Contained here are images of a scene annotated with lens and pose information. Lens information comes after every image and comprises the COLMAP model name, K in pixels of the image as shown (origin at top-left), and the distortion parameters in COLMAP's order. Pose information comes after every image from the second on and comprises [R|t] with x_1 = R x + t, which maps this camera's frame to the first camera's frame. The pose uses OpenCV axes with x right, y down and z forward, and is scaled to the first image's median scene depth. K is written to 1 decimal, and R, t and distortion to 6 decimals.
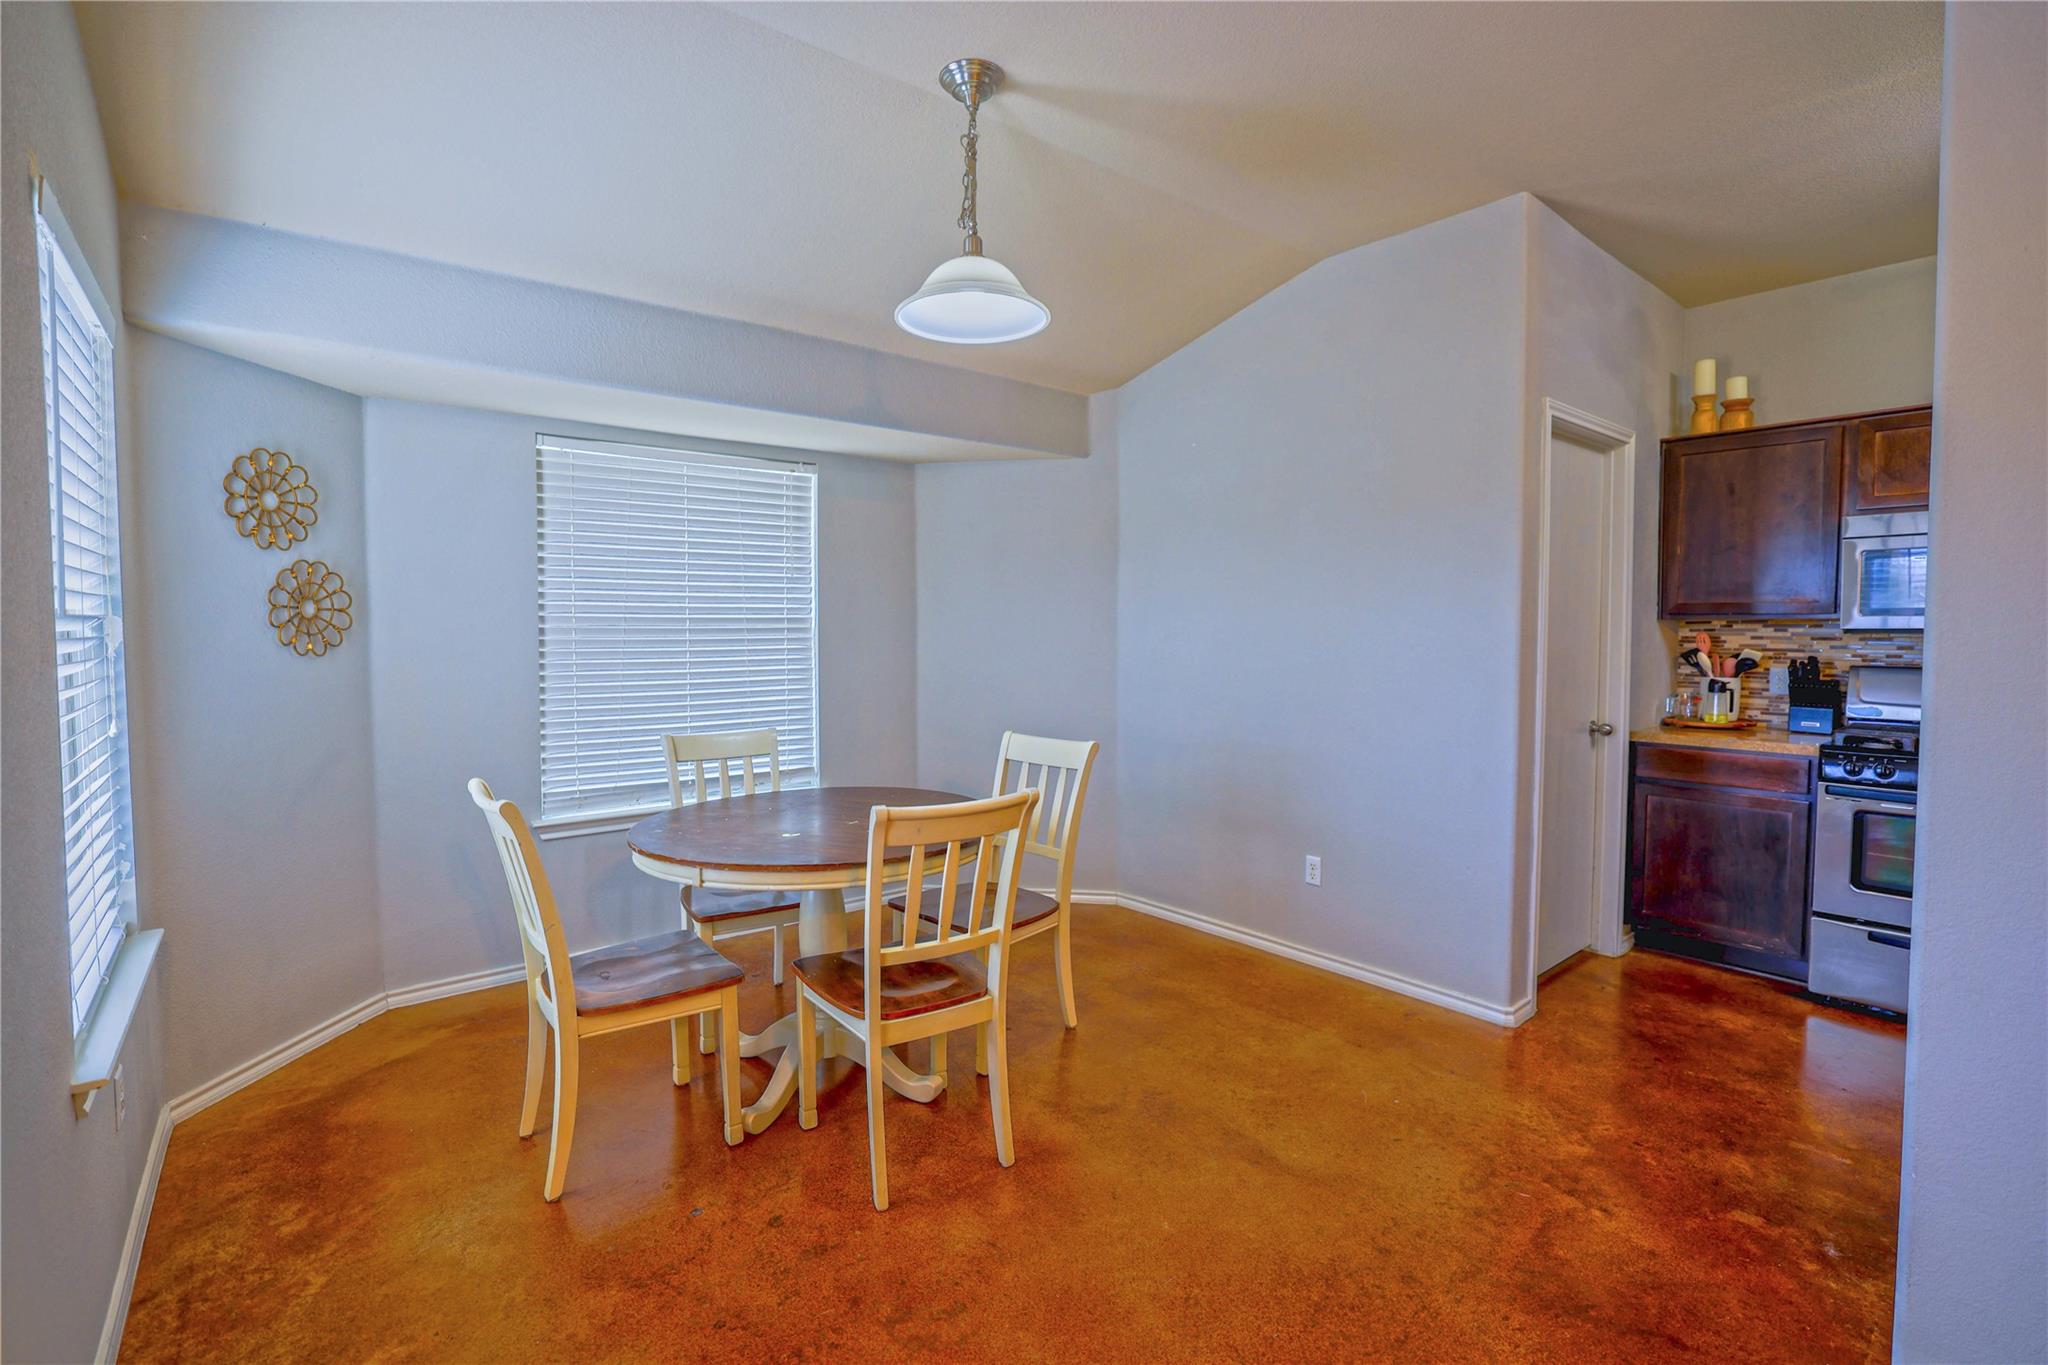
lens RADIAL K [[920.7, 0, 1011.6], [0, 920.7, 668.0], [0, 0, 1]] dist [-0.046273, 0.016101]
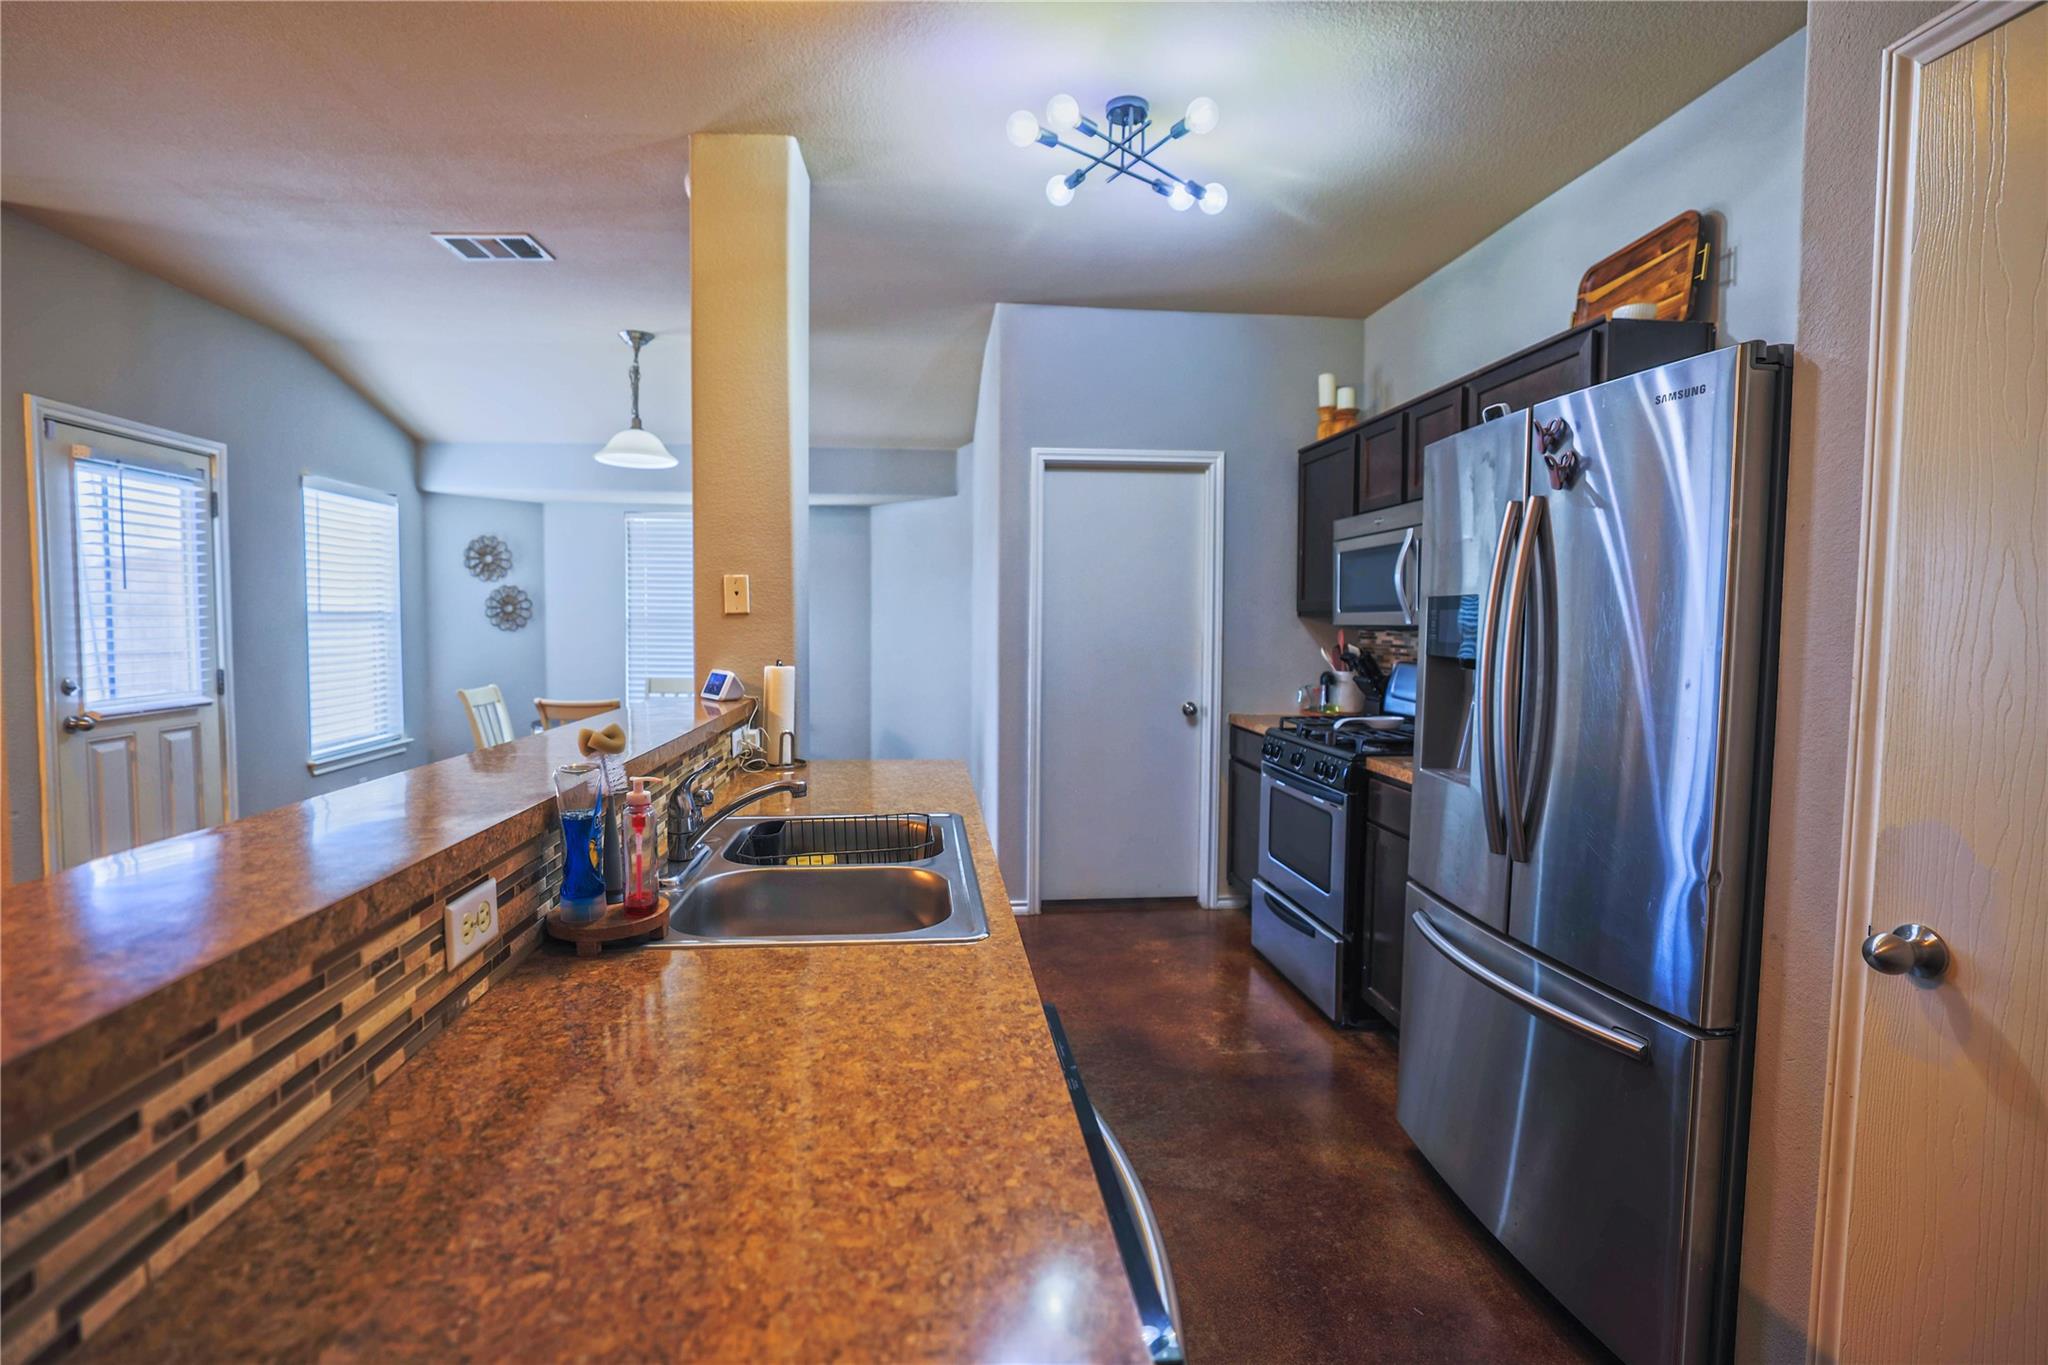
lens RADIAL K [[944.4, 0, 1019.4], [0, 944.4, 677.8], [0, 0, 1]] dist [-0.057109, 0.018398]
pose [[0.840864, 0.039076, -0.539834, 1.146754], [-0.031043, 0.999230, 0.023976, 0.006041], [0.540356, -0.003403, 0.841430, -0.155399]]
